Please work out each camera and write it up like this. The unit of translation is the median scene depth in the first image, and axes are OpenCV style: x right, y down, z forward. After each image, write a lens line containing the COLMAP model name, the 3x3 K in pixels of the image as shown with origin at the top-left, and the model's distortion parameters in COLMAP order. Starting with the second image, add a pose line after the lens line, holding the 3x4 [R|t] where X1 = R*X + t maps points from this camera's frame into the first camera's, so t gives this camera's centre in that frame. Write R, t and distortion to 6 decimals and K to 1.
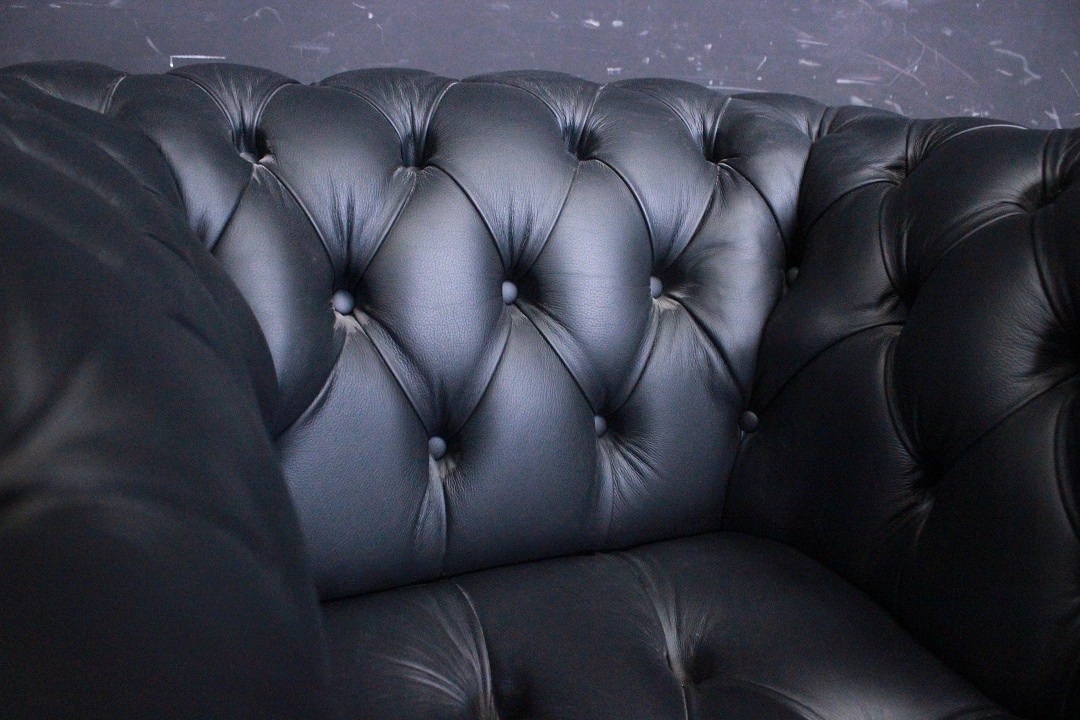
lens RADIAL K [[887.8, 0, 542.5], [0, 887.8, 356.7], [0, 0, 1]] dist [-0.141533, 0.079272]
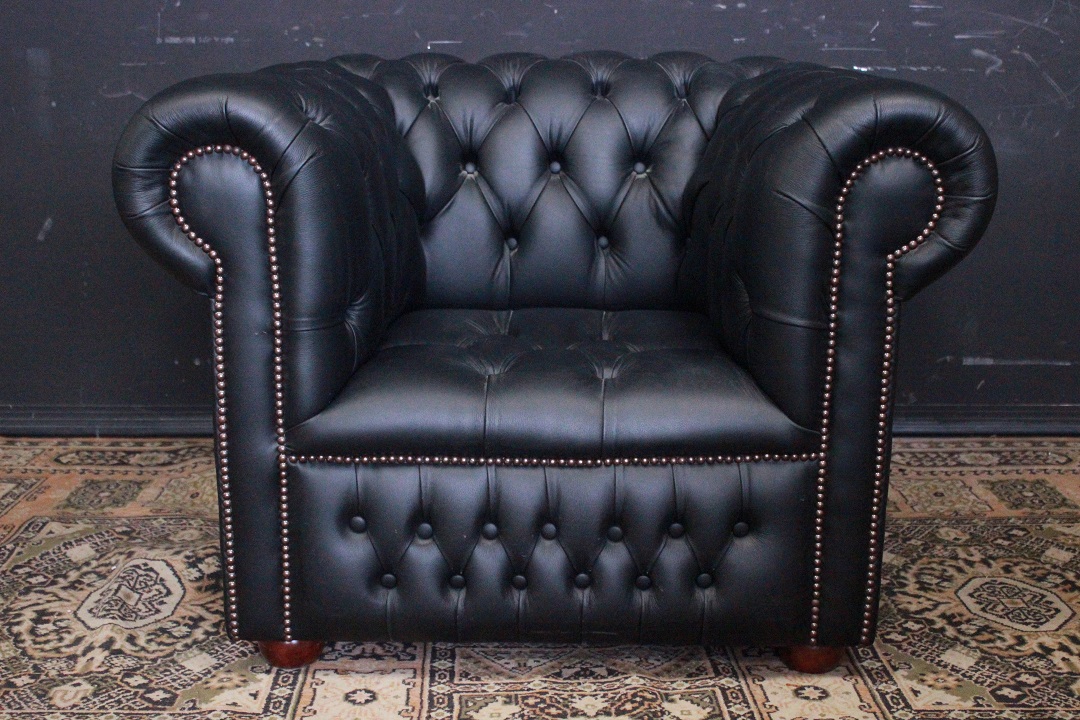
lens RADIAL K [[1387.7, 0, 535.5], [0, 1387.7, 357.7], [0, 0, 1]] dist [-0.054952, 0.000000]
pose [[0.913126, 0.049174, -0.404701, 1.127067], [-0.079444, 0.995131, -0.058334, 0.503301], [0.399862, 0.085417, 0.912587, -1.678760]]
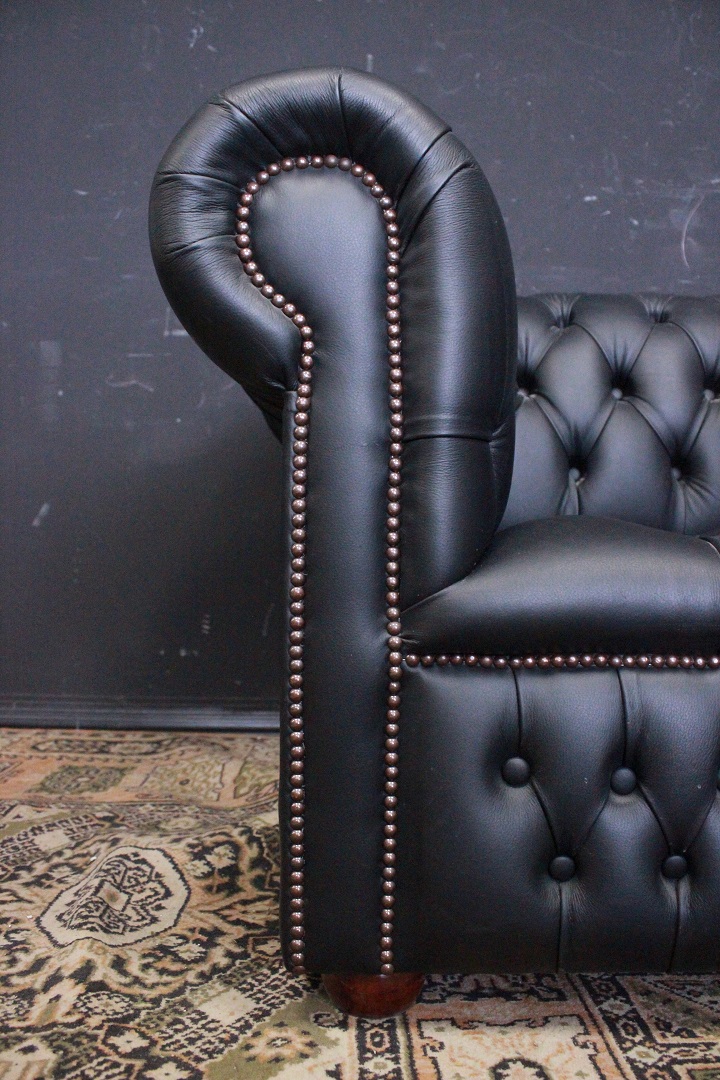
lens RADIAL K [[887.8, 0, 371.6], [0, 887.8, 532.9], [0, 0, 1]] dist [-0.141533, 0.079272]
pose [[0.918914, -0.041309, -0.392289, 0.176138], [-0.081496, 0.953163, -0.291270, 0.704029], [0.385948, 0.299622, 0.872508, -0.581105]]
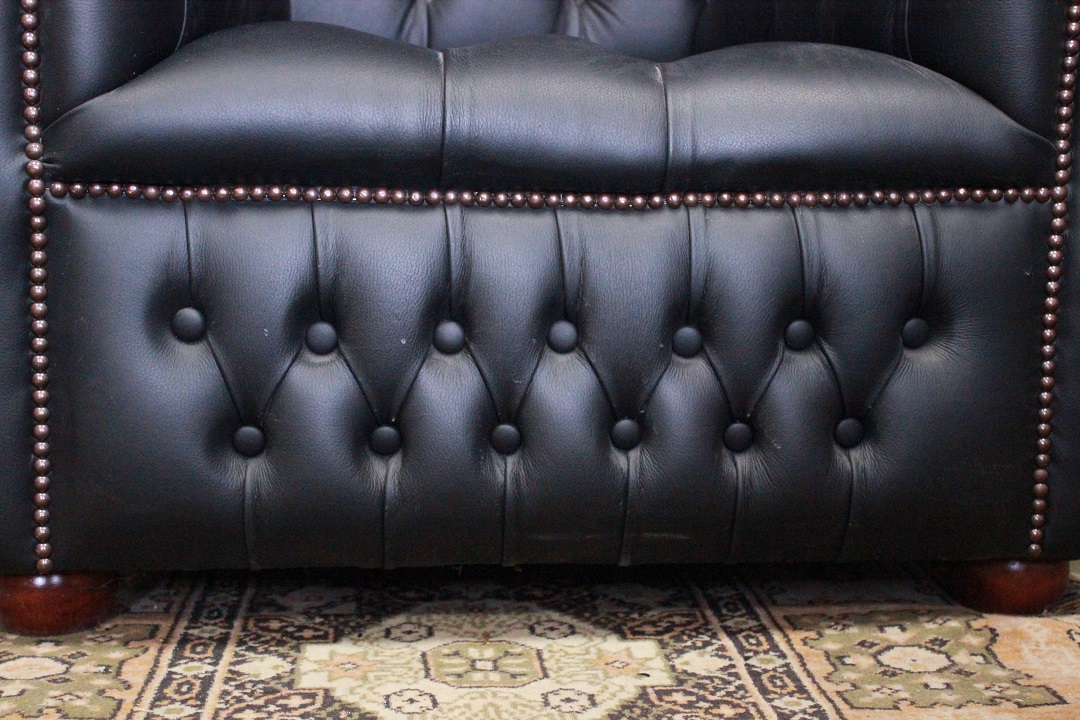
lens RADIAL K [[1498.2, 0, 540.5], [0, 1498.2, 364.6], [0, 0, 1]] dist [-0.029744, 0.000000]
pose [[0.959105, 0.014422, -0.282683, 0.588275], [-0.057136, 0.988007, -0.143450, 0.858936], [0.277224, 0.153735, 0.948426, -0.791520]]
